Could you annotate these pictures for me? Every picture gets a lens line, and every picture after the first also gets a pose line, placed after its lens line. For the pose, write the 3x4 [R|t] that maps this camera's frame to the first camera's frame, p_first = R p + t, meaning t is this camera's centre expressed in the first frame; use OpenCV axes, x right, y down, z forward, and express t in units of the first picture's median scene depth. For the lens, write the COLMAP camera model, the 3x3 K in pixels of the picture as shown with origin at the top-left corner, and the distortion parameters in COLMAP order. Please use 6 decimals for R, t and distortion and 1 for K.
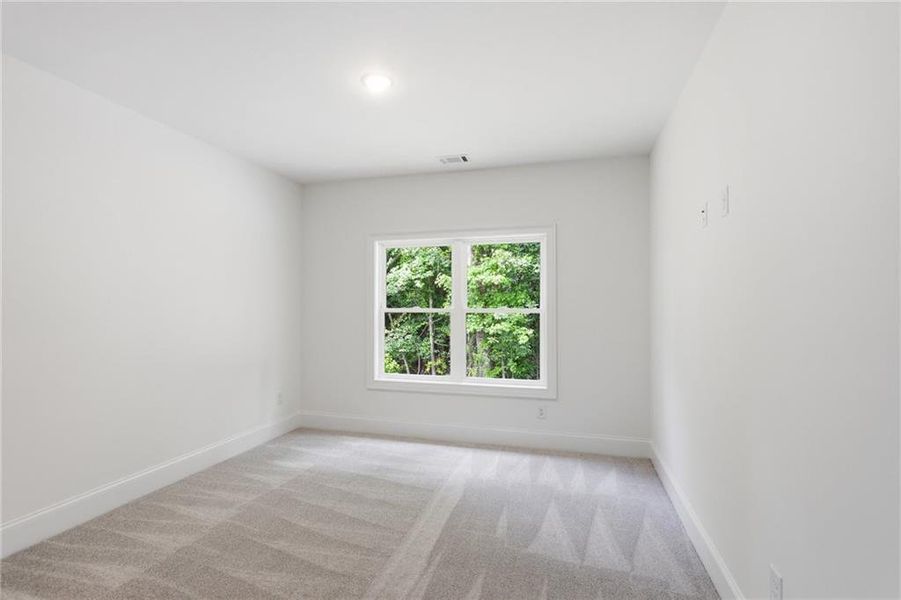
lens RADIAL K [[351.7, 0, 450.5], [0, 351.7, 300.0], [0, 0, 1]] dist [-0.000345, 0.000141]
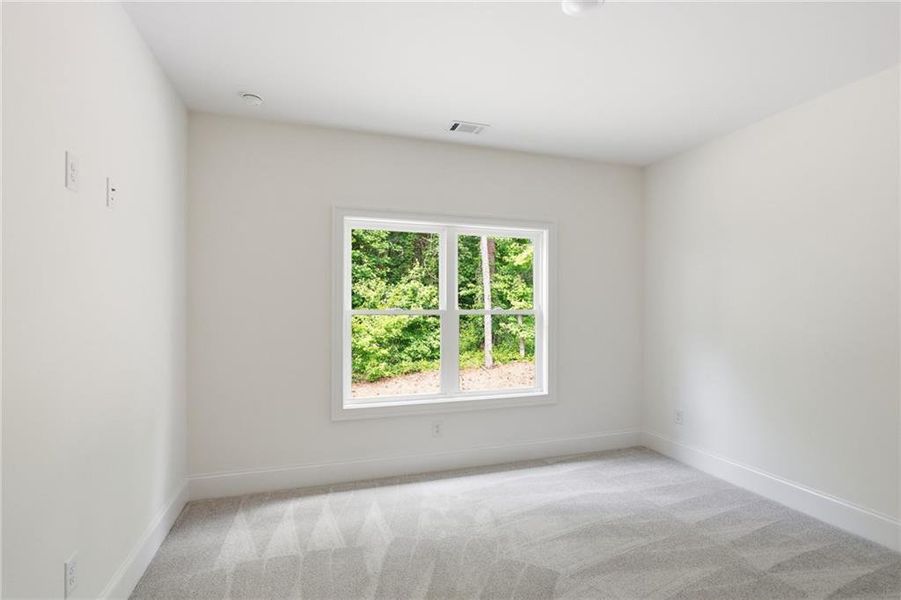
lens RADIAL K [[435.5, 0, 452.5], [0, 435.5, 298.3], [0, 0, 1]] dist [-0.010610, 0.001632]
pose [[0.853156, 0.010062, 0.521559, -0.496710], [-0.009039, 0.999949, -0.004505, 0.001661], [-0.521578, -0.000871, 0.853203, 0.117859]]
